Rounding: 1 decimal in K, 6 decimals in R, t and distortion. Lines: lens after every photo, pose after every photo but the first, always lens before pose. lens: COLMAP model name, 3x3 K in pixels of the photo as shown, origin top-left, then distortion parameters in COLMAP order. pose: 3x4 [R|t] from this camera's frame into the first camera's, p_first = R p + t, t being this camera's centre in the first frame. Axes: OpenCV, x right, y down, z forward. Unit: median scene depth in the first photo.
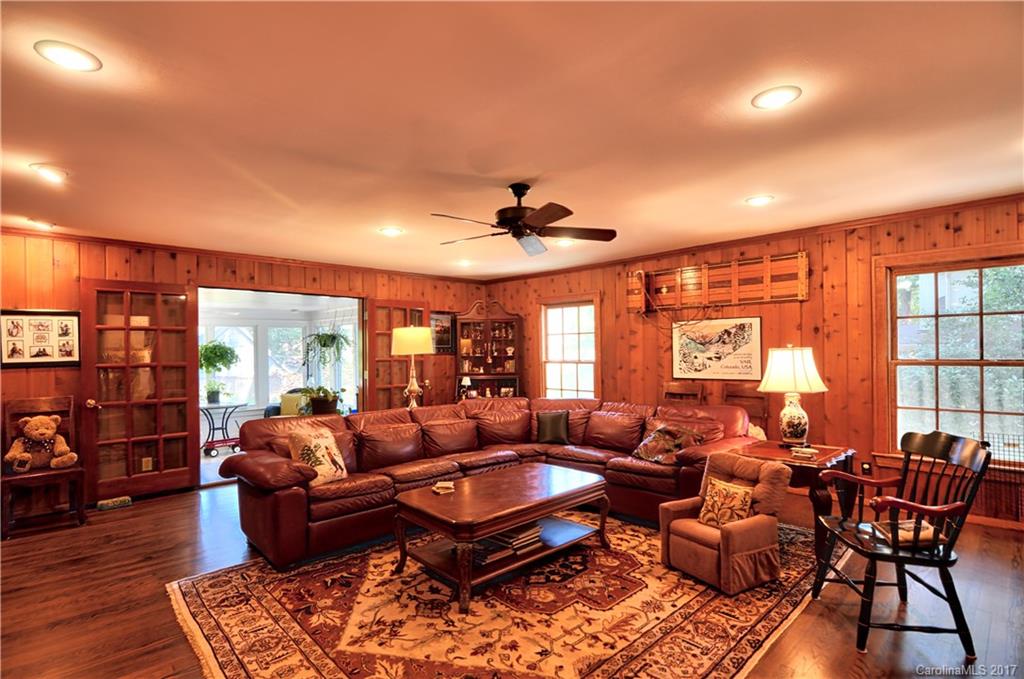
lens RADIAL K [[508.8, 0, 512.0], [0, 508.8, 339.5], [0, 0, 1]] dist [-0.001016, -0.000122]
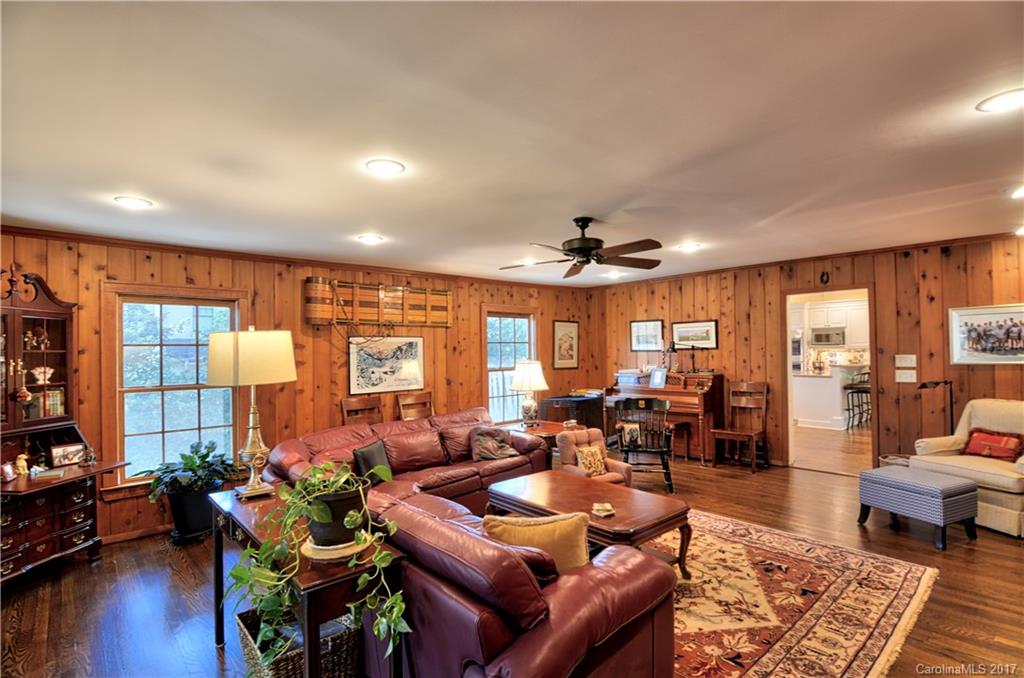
lens RADIAL K [[496.7, 0, 516.3], [0, 496.7, 347.2], [0, 0, 1]] dist [-0.004536, -0.000589]
pose [[0.016169, 0.017901, 0.999709, -0.838226], [-0.007870, 0.999811, -0.017776, -0.000846], [-0.999838, -0.007580, 0.016307, 0.889379]]
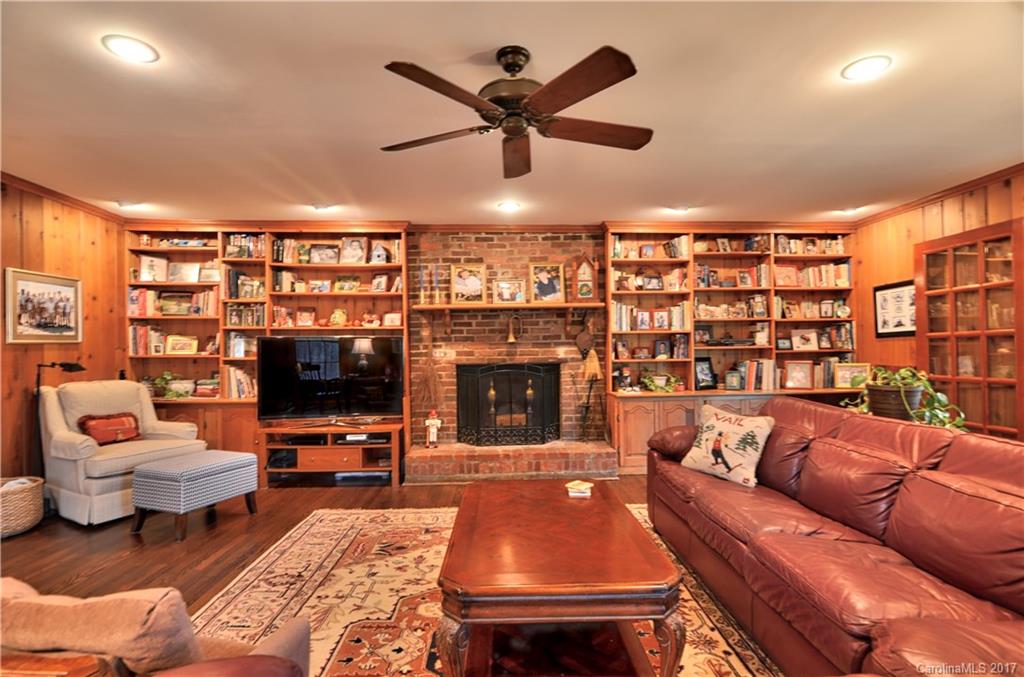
lens RADIAL K [[496.7, 0, 516.3], [0, 496.7, 346.7], [0, 0, 1]] dist [-0.004536, -0.000589]
pose [[-0.657914, 0.012680, -0.752987, 0.385619], [0.038479, 0.999118, -0.016795, 0.063660], [0.752110, -0.040024, -0.657821, 1.108072]]
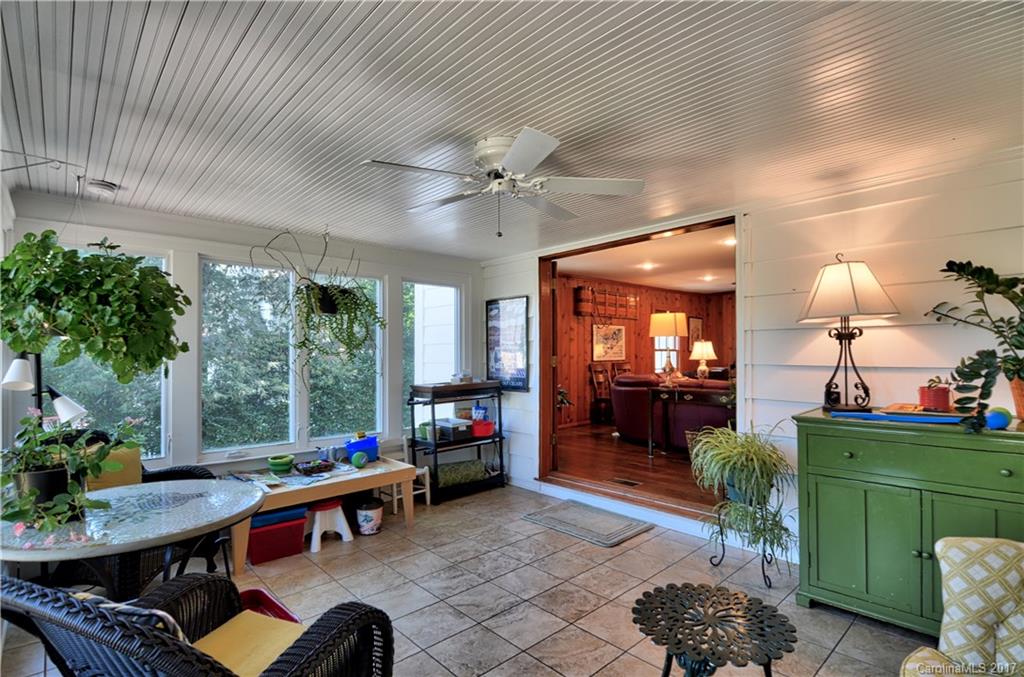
lens RADIAL K [[496.7, 0, 516.3], [0, 496.7, 346.7], [0, 0, 1]] dist [-0.004536, -0.000589]
pose [[0.014594, 0.026185, 0.999551, -1.567986], [-0.017574, 0.999509, -0.025928, 0.101557], [-0.999739, -0.017188, 0.015047, 1.610388]]
